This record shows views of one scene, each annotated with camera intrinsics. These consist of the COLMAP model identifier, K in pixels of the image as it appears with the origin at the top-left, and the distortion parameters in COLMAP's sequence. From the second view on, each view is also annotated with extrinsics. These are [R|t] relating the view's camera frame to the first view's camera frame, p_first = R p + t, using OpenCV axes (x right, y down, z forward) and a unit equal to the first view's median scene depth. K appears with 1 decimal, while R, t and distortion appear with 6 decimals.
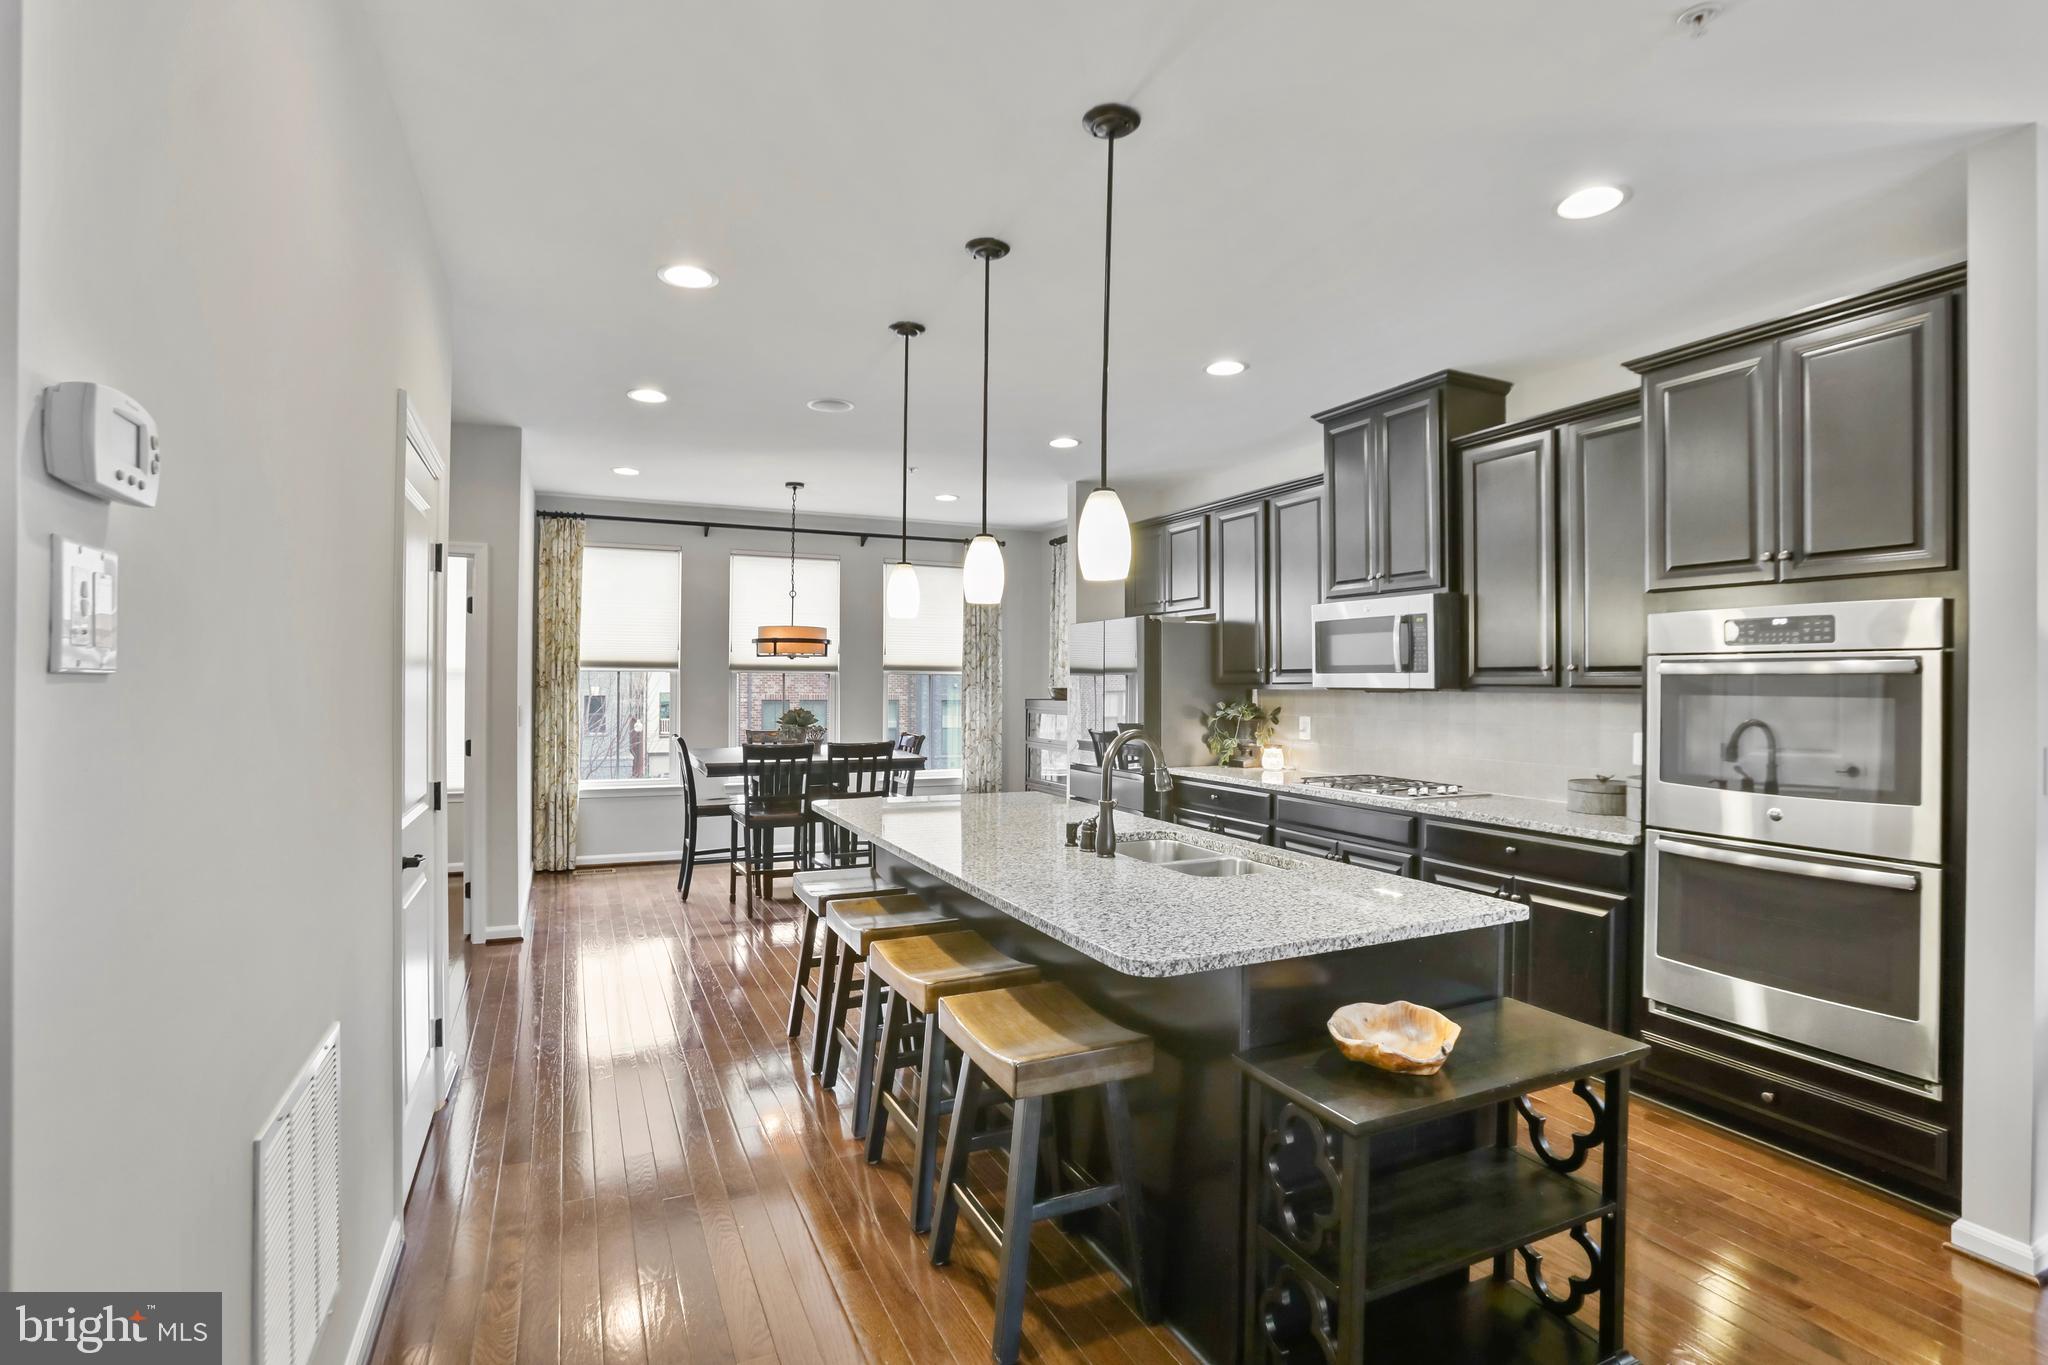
lens RADIAL K [[978.7, 0, 1029.3], [0, 978.7, 680.5], [0, 0, 1]] dist [-0.029345, 0.007471]
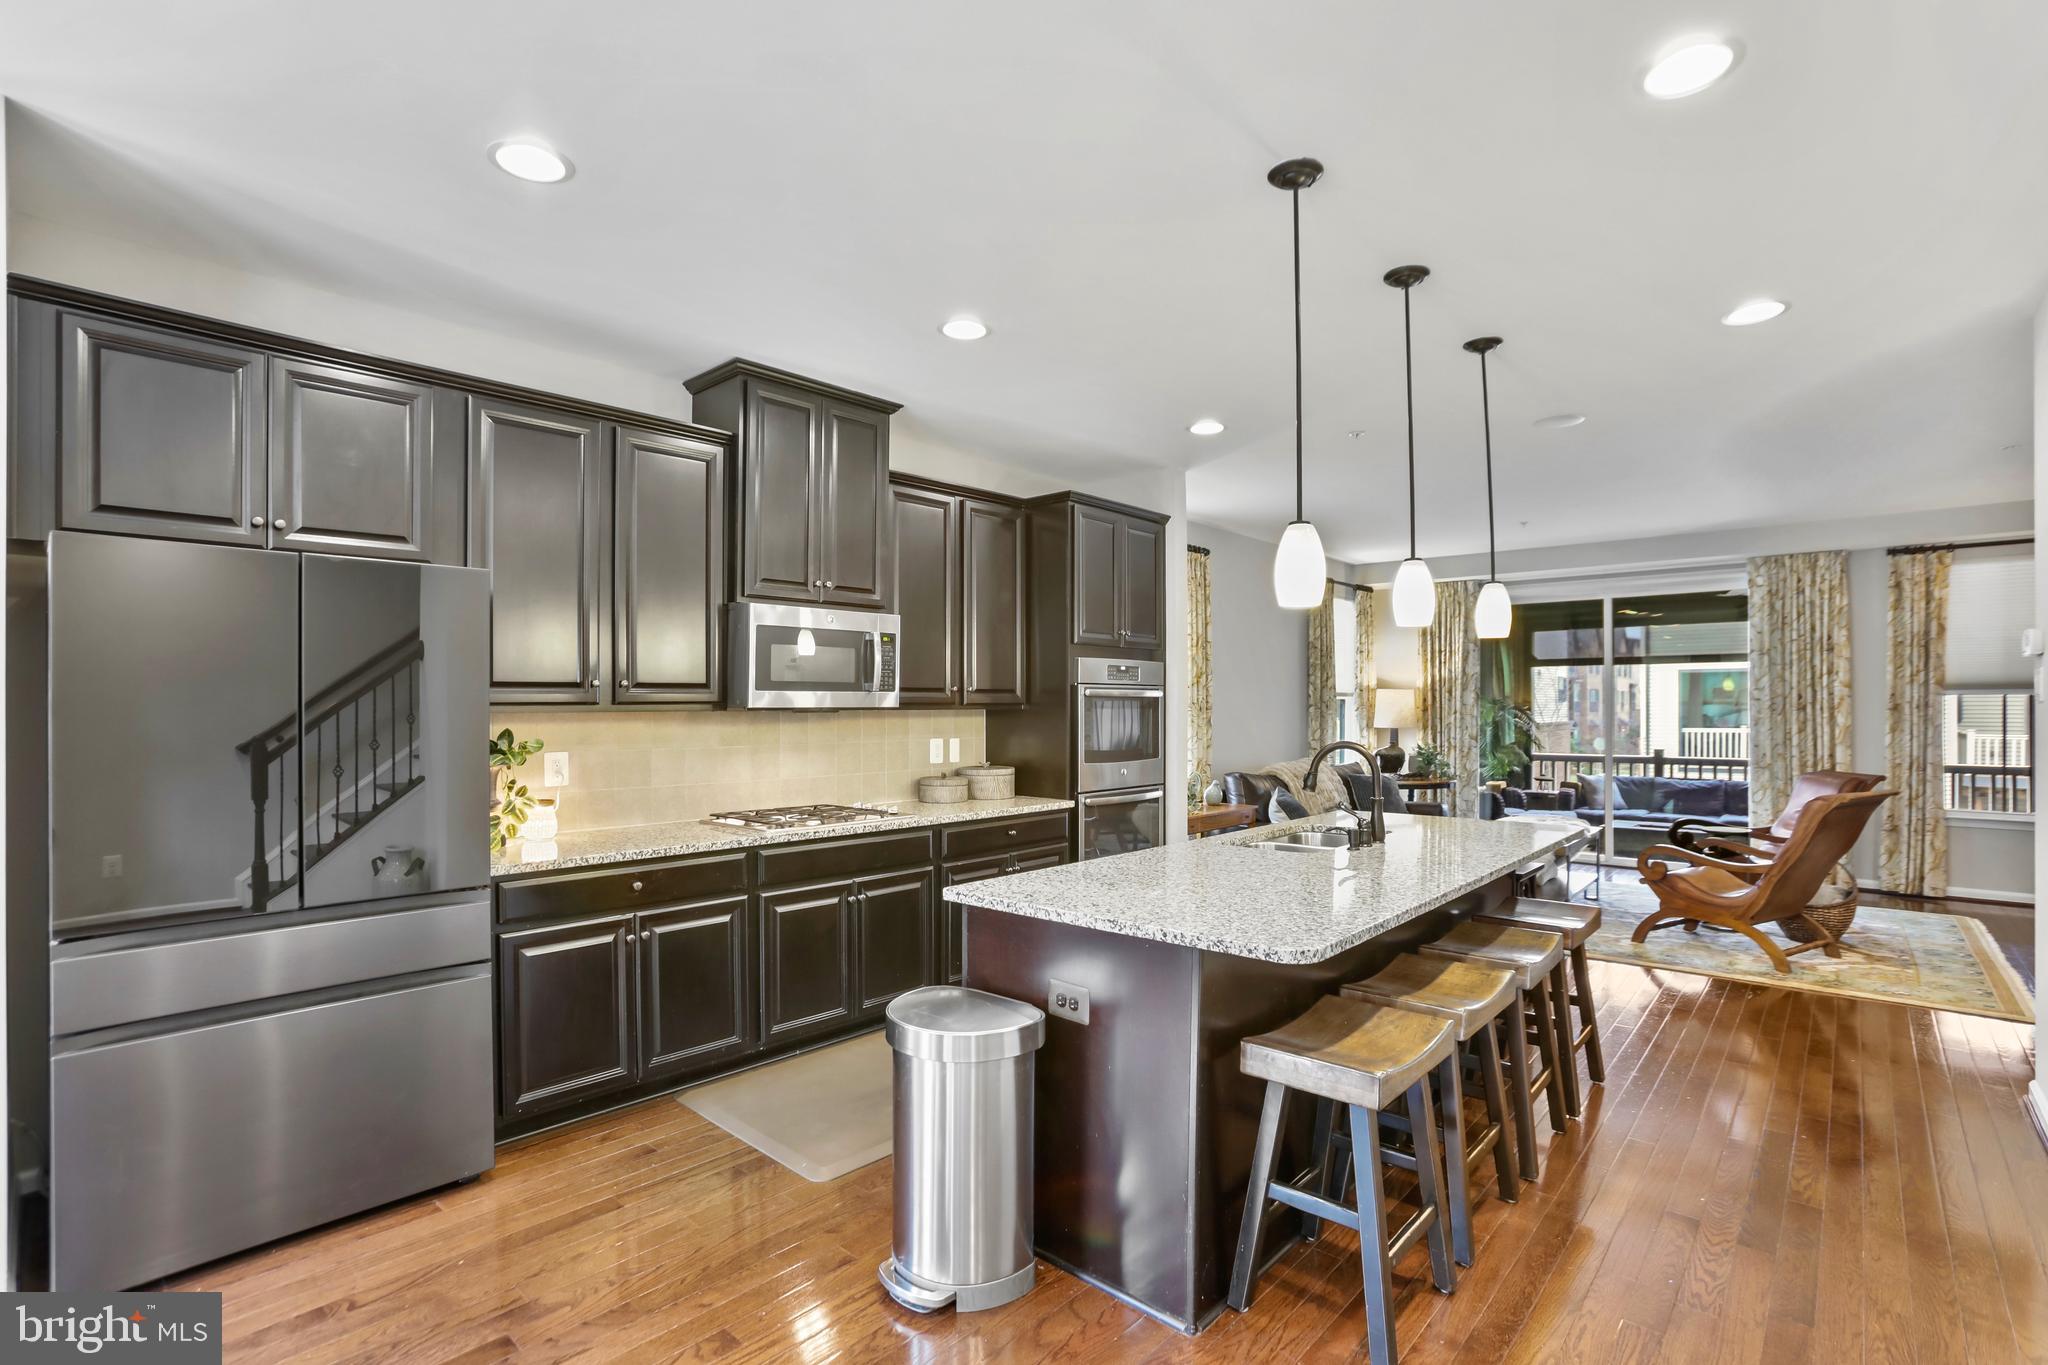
lens RADIAL K [[978.7, 0, 1031.0], [0, 978.7, 702.0], [0, 0, 1]] dist [-0.029345, 0.007471]
pose [[-0.382669, -0.006200, 0.923865, -0.665675], [-0.005114, 0.999976, 0.004593, -0.002683], [-0.923871, -0.002967, -0.382692, 1.412319]]
